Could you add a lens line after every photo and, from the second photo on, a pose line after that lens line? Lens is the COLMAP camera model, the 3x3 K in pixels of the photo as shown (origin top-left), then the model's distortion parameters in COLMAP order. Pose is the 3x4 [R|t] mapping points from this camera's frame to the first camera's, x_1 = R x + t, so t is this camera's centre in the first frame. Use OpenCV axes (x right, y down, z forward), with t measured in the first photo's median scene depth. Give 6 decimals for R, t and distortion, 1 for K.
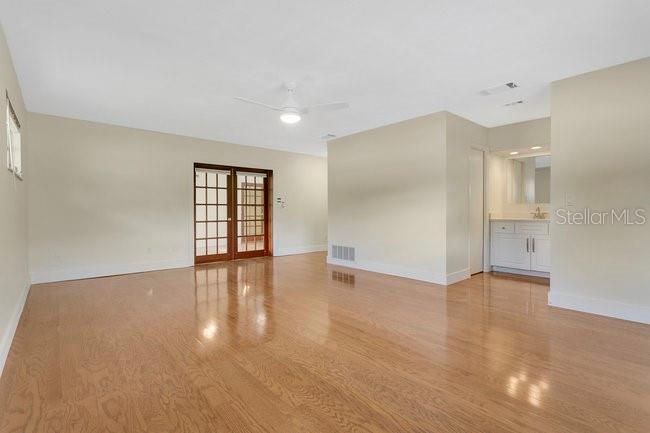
lens RADIAL K [[311.6, 0, 325.4], [0, 311.6, 217.0], [0, 0, 1]] dist [0.000331, 0.000201]
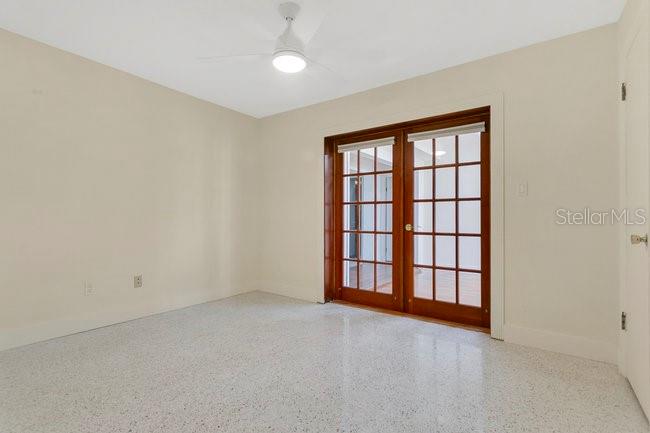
lens RADIAL K [[311.6, 0, 325.7], [0, 311.6, 218.1], [0, 0, 1]] dist [0.000331, 0.000201]
pose [[0.242218, 0.000535, -0.970222, 0.167690], [-0.001805, 0.999998, 0.000101, -0.011765], [0.970220, 0.001726, 0.242219, 0.759797]]
